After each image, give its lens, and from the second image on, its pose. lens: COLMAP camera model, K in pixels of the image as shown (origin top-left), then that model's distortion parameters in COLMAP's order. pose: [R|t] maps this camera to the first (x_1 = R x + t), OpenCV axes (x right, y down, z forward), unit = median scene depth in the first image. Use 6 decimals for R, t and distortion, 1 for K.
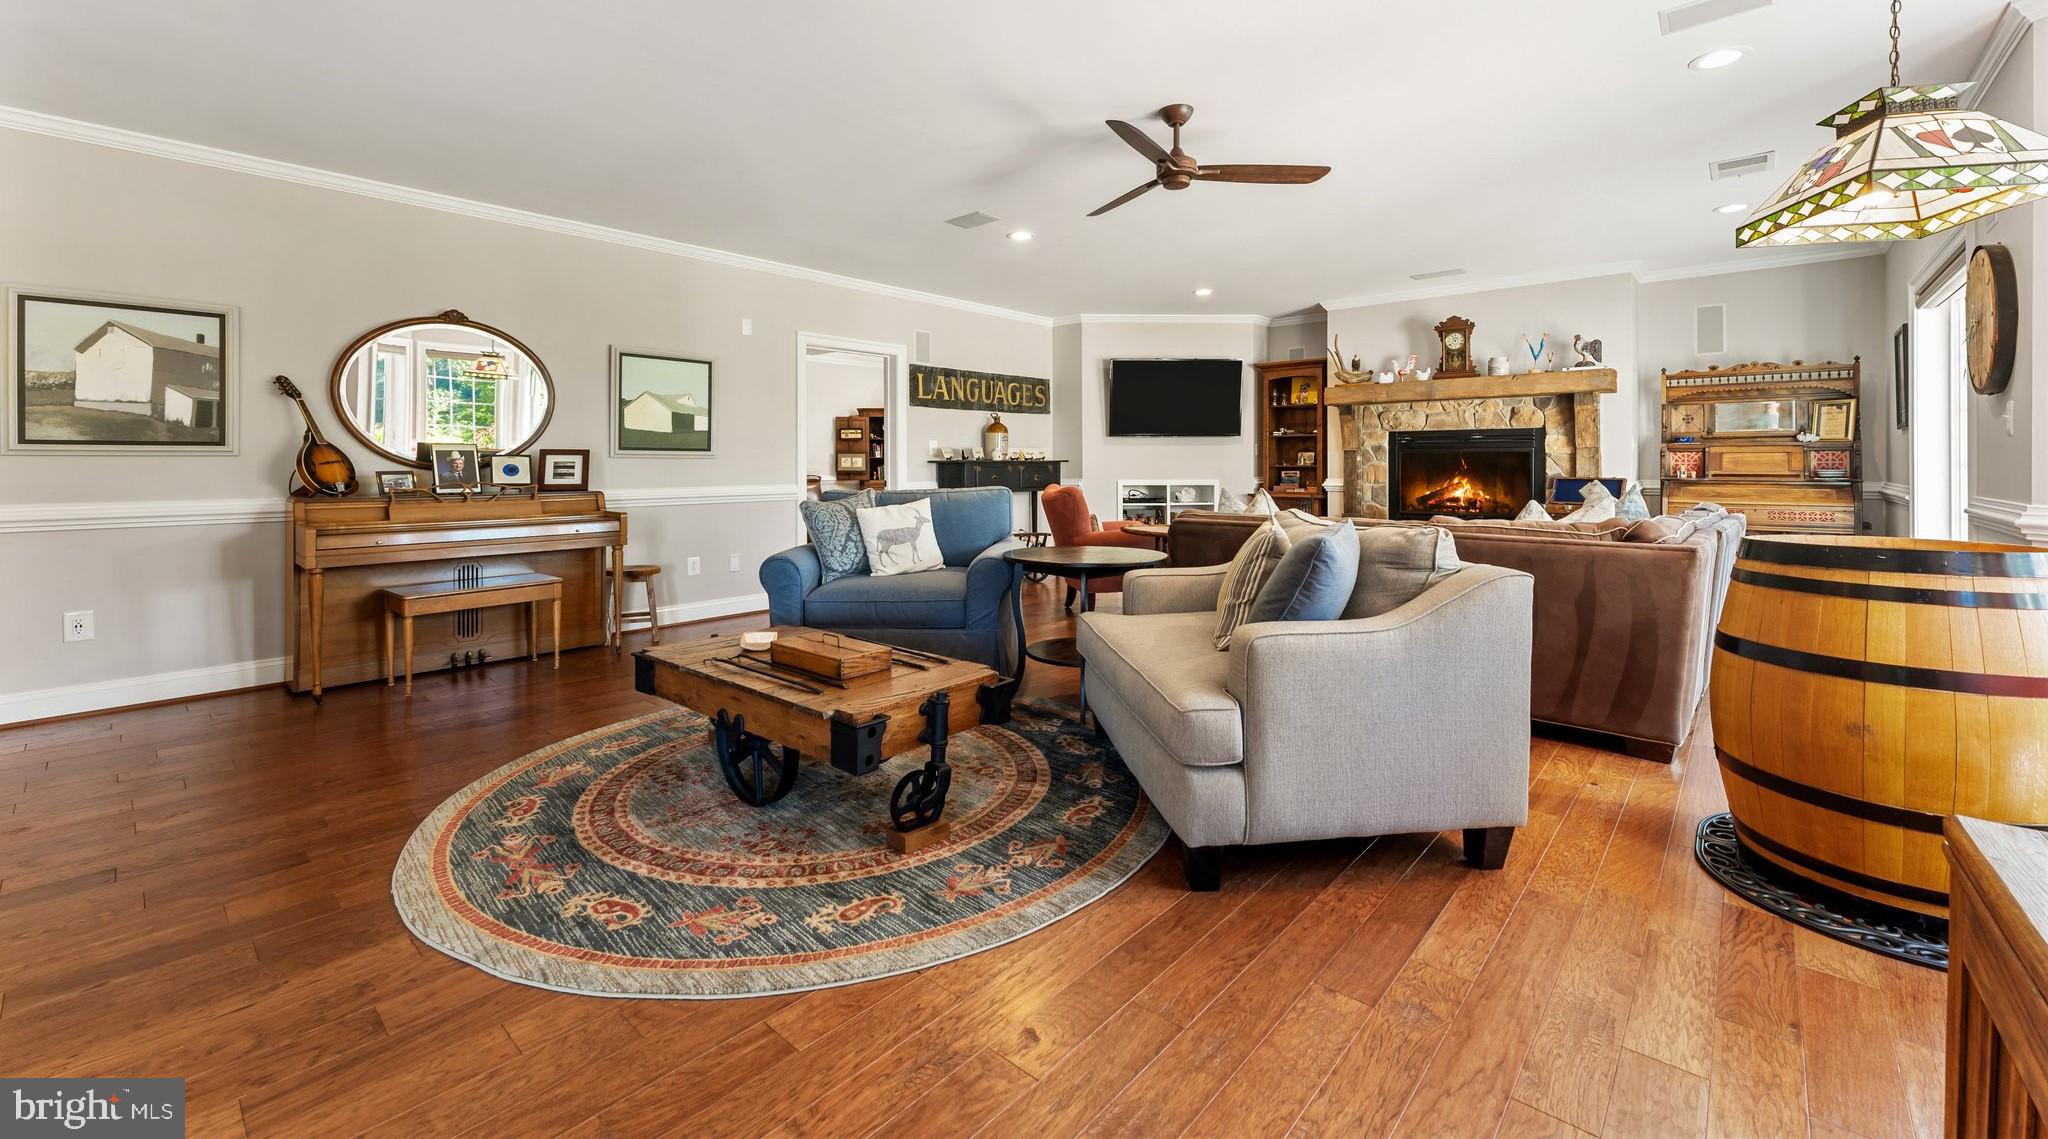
lens RADIAL K [[827.8, 0, 1008.8], [0, 827.8, 460.5], [0, 0, 1]] dist [0.000220, -0.000608]
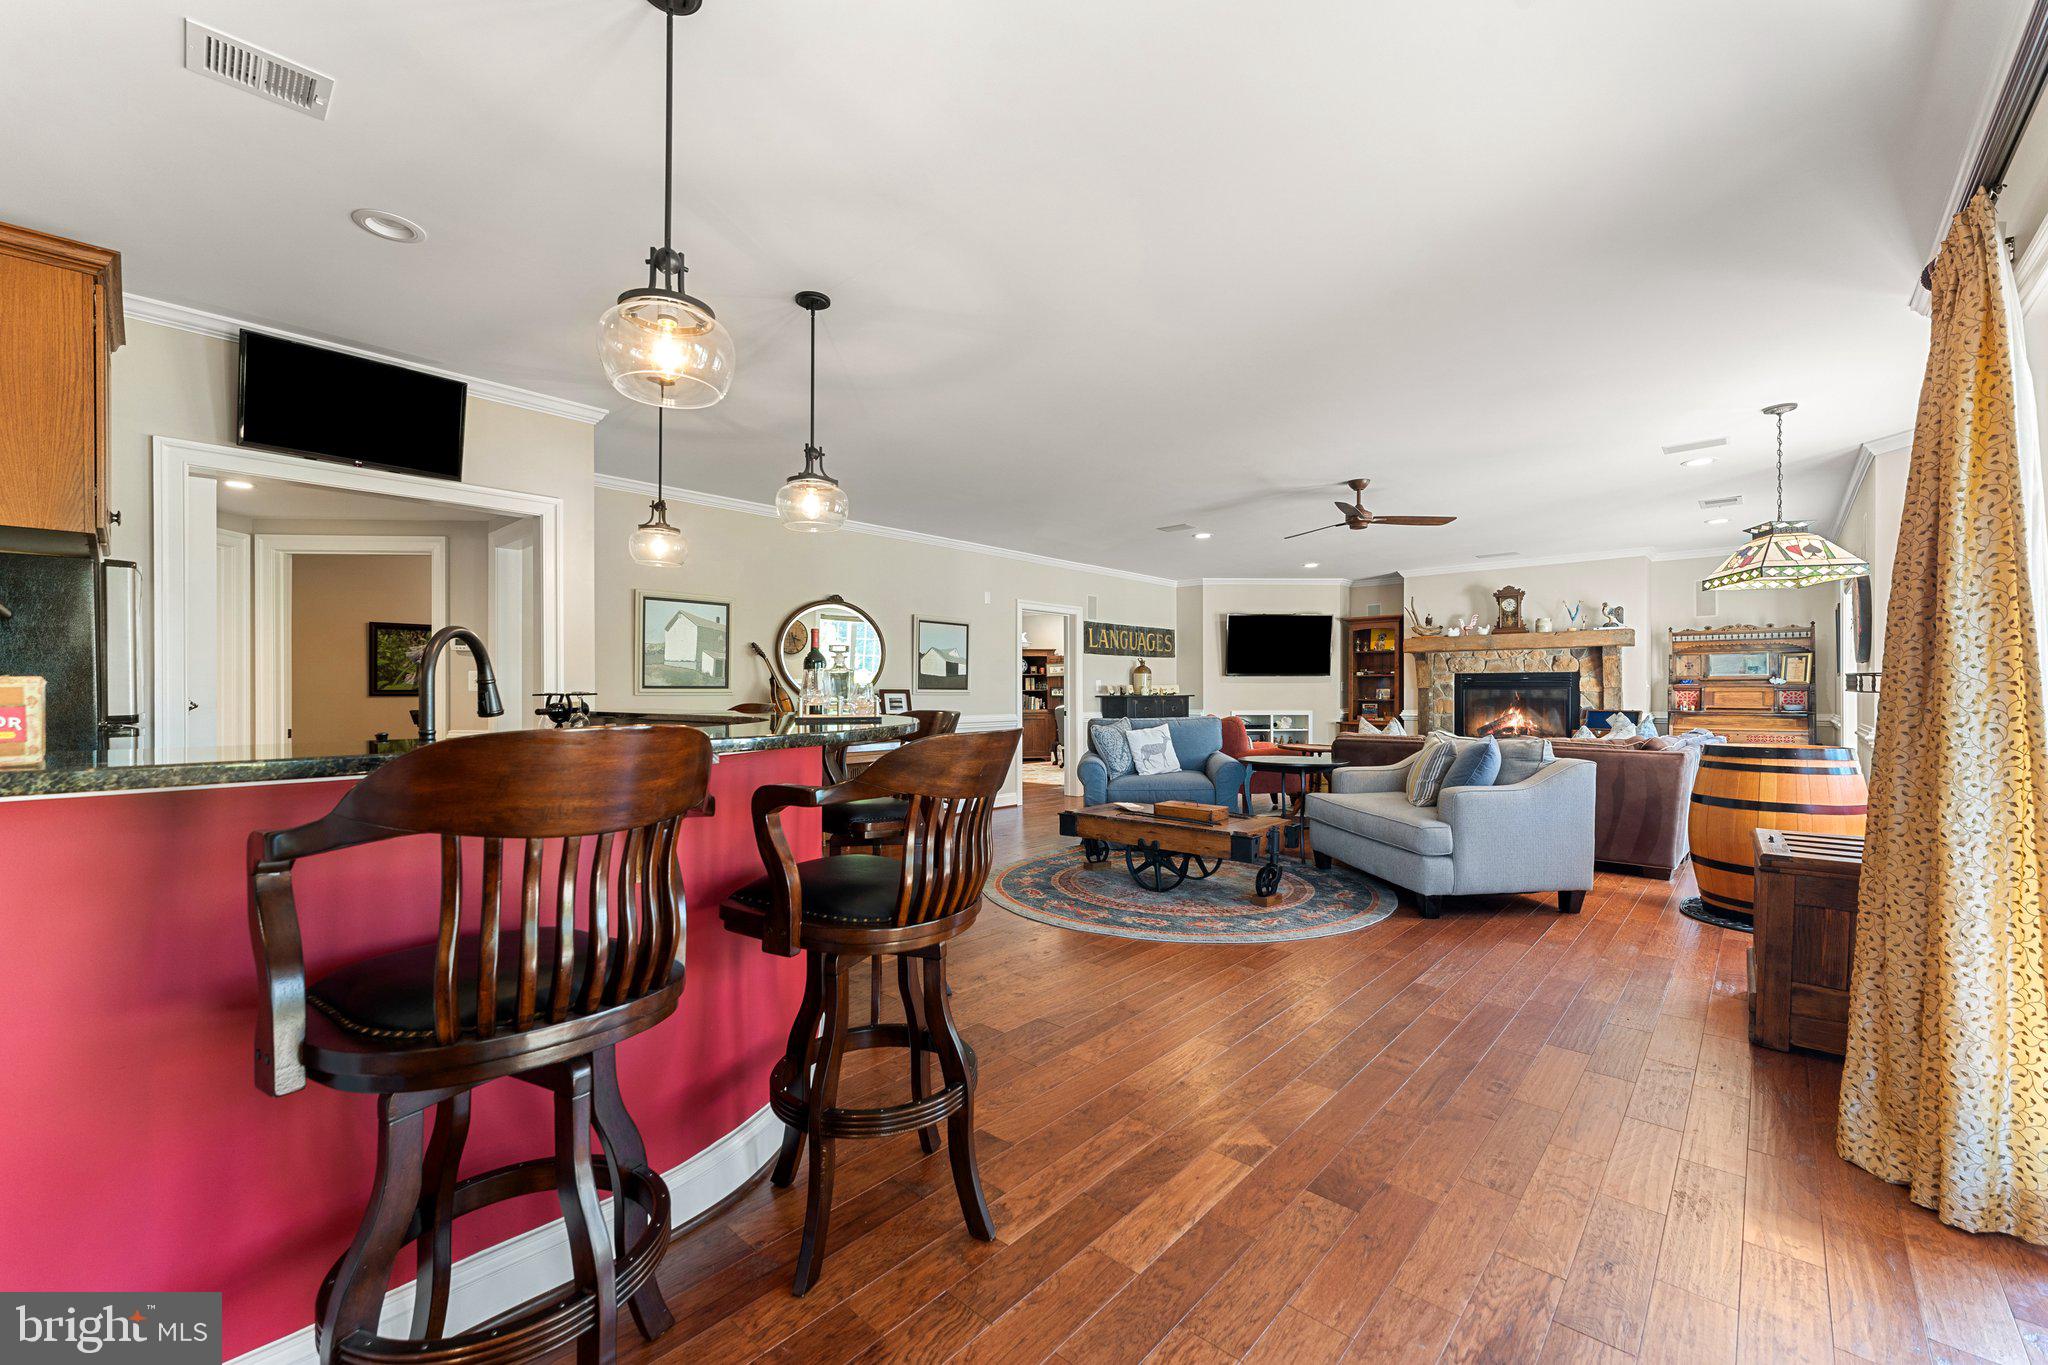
lens RADIAL K [[832.2, 0, 1006.9], [0, 832.2, 688.9], [0, 0, 1]] dist [-0.001068, 0.000331]
pose [[0.999955, 0.001954, -0.009291, -0.285167], [-0.001958, 0.999998, -0.000473, -0.012200], [0.009290, 0.000491, 0.999957, -0.377045]]
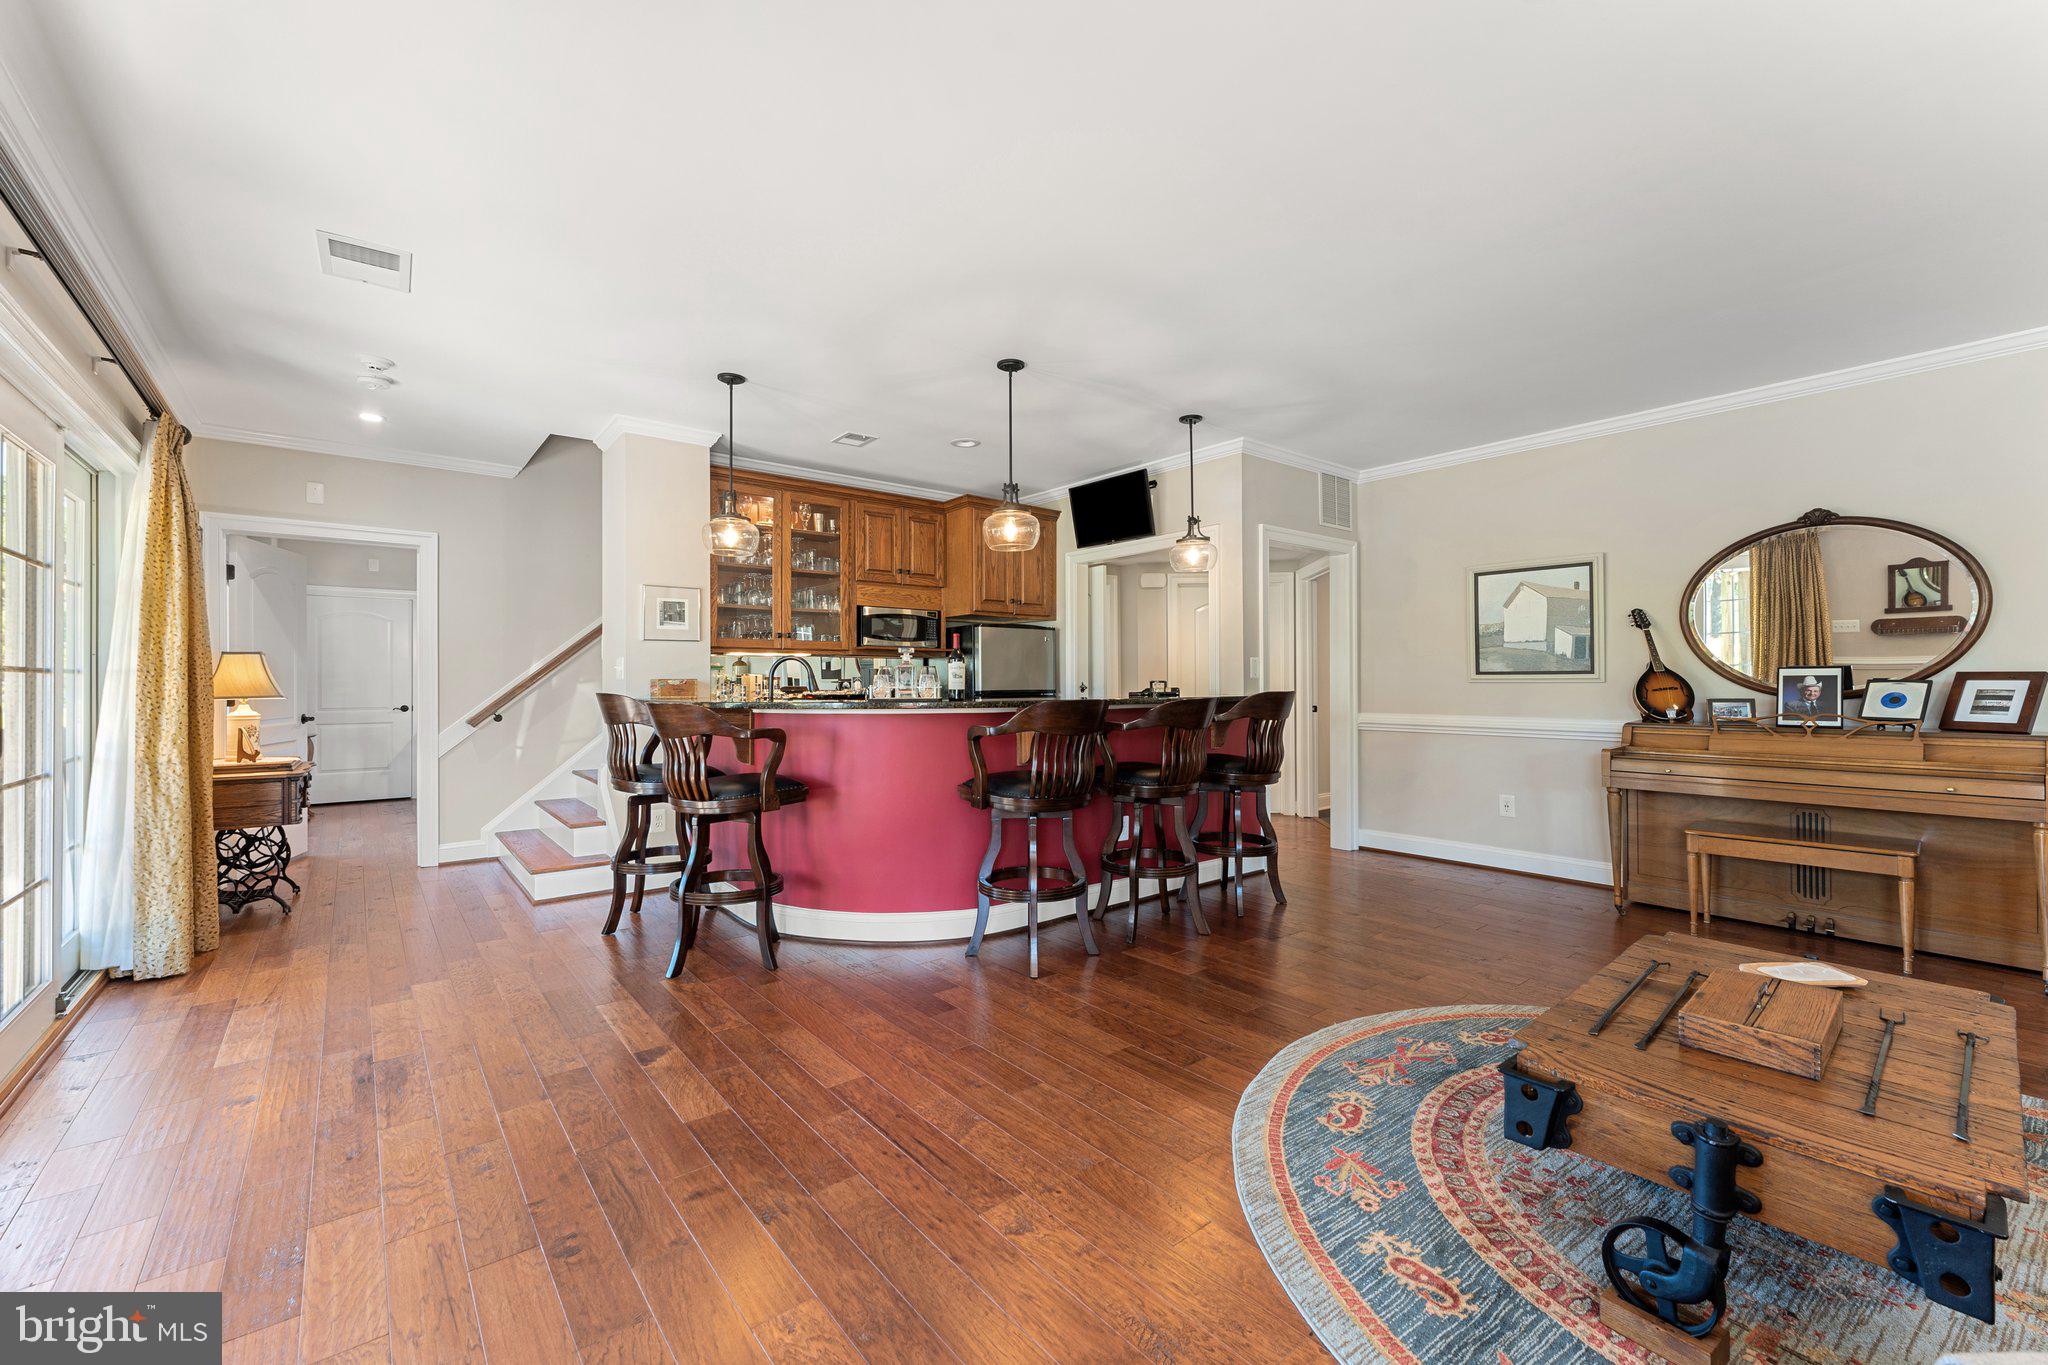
lens RADIAL K [[832.2, 0, 1025.1], [0, 832.2, 676.8], [0, 0, 1]] dist [-0.001068, 0.000331]
pose [[-0.151405, -0.000350, -0.988472, 0.234511], [0.007308, 0.999972, -0.001474, -0.012300], [0.988445, -0.007447, -0.151398, 0.262670]]
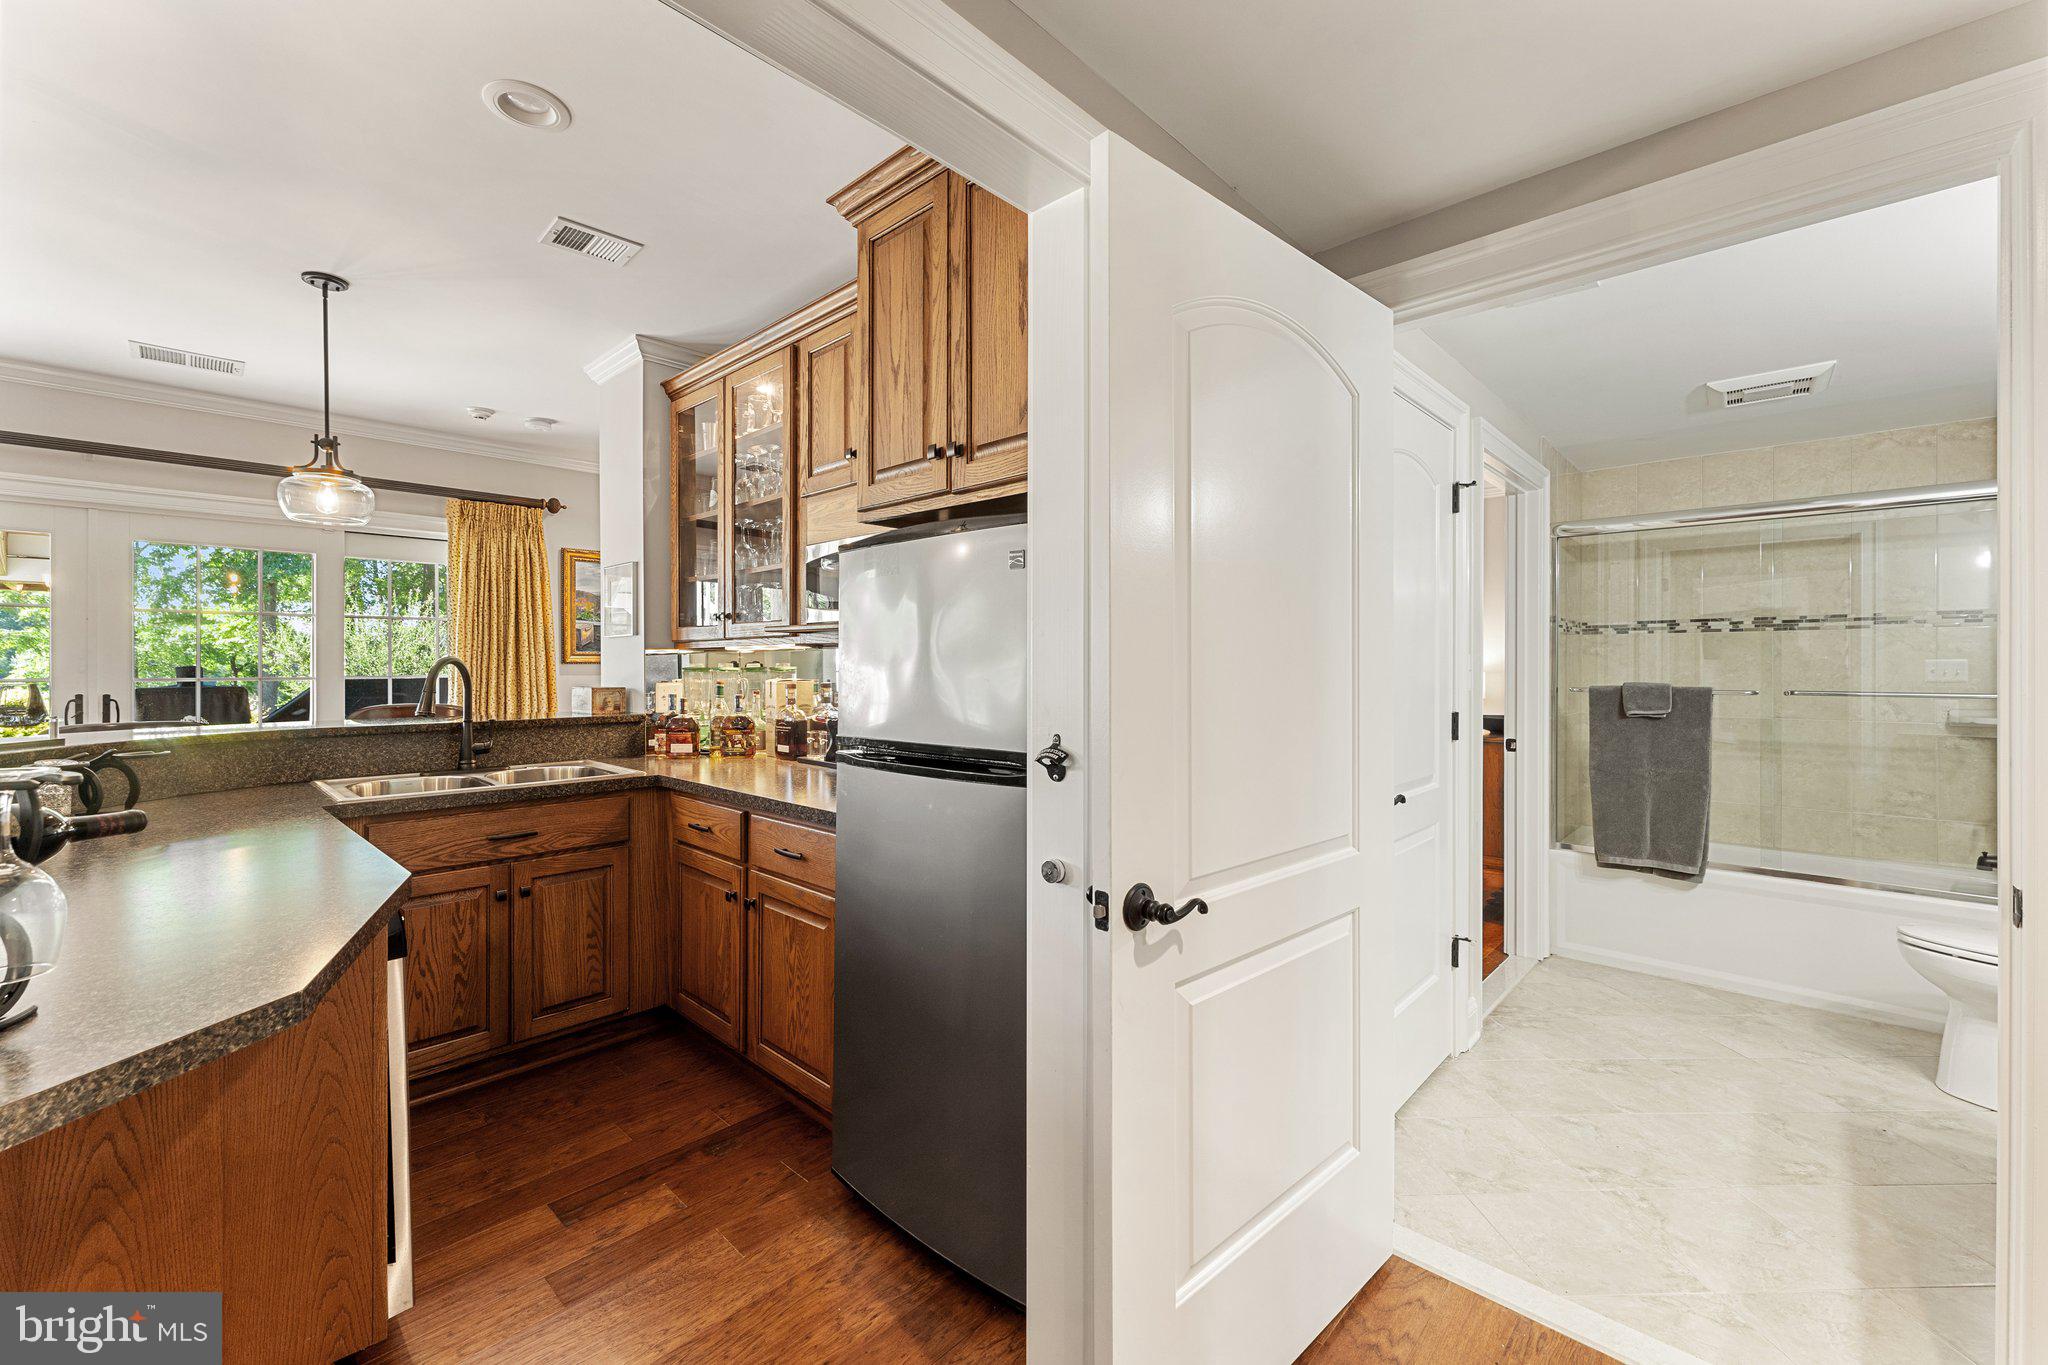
lens RADIAL K [[832.2, 0, 1004.1], [0, 832.2, 668.9], [0, 0, 1]] dist [-0.001068, 0.000331]
pose [[-0.999566, 0.005151, 0.028999, -0.824307], [0.005211, 0.999984, 0.001994, -0.026343], [-0.028988, 0.002144, -0.999577, 0.410225]]
